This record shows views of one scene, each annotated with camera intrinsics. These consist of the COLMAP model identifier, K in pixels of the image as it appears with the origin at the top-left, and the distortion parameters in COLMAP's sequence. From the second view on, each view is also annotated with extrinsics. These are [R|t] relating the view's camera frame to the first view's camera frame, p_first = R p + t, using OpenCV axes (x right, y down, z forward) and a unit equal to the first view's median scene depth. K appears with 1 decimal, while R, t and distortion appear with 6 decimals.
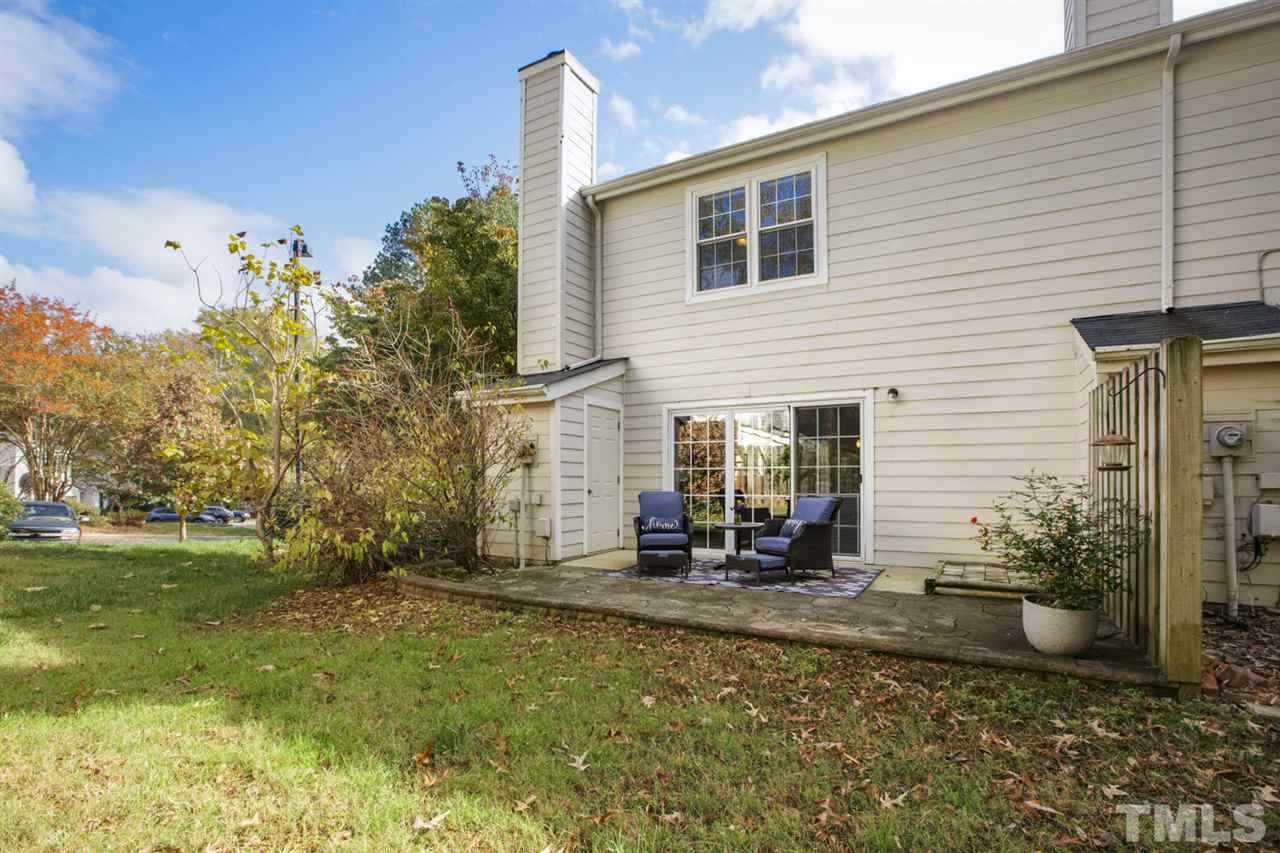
lens RADIAL K [[607.1, 0, 638.8], [0, 607.1, 479.5], [0, 0, 1]] dist [0.018395, 0.000020]
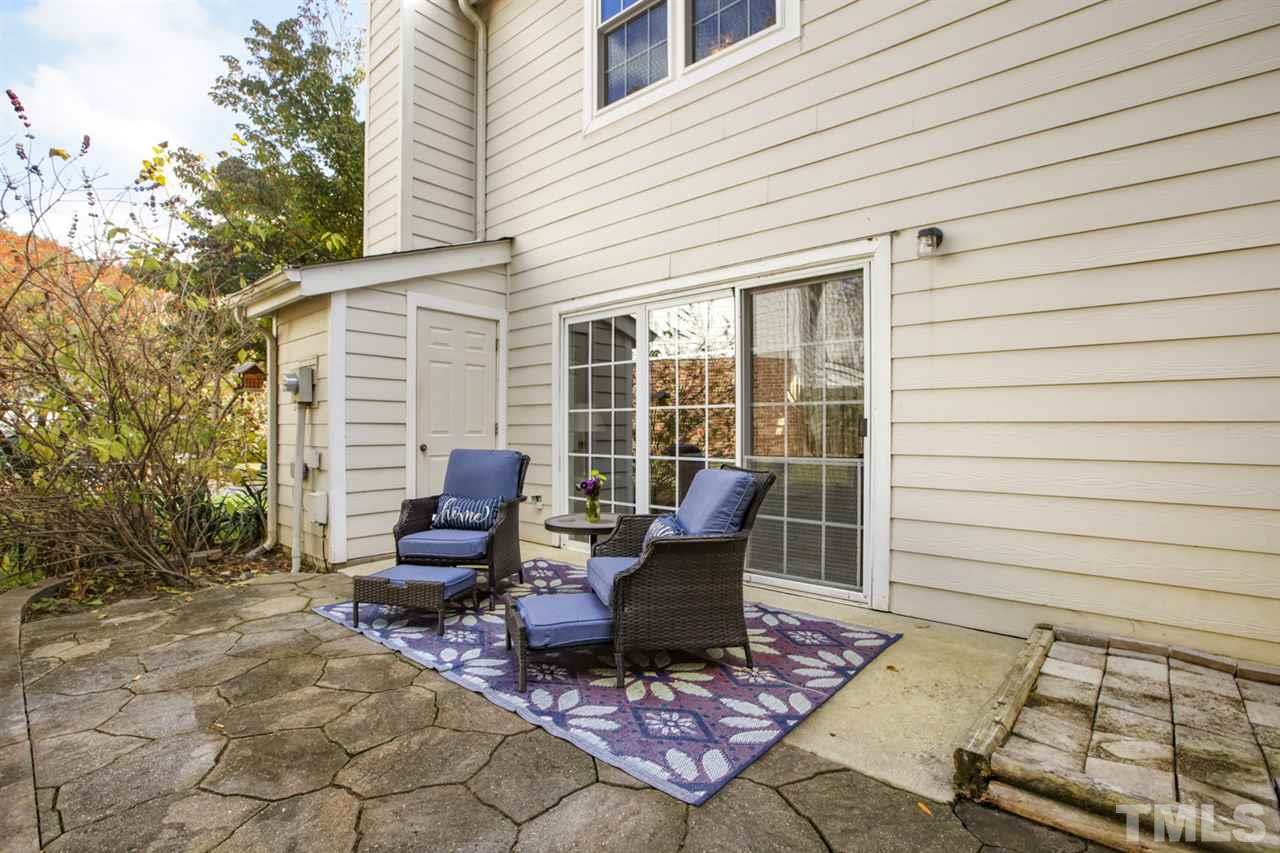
lens RADIAL K [[579.9, 0, 645.6], [0, 579.9, 430.7], [0, 0, 1]] dist [-0.002037, 0.000064]
pose [[0.979035, 0.004139, -0.203649, 0.284278], [-0.004530, 0.999989, -0.001454, 0.002301], [0.203641, 0.002346, 0.979043, 0.513102]]
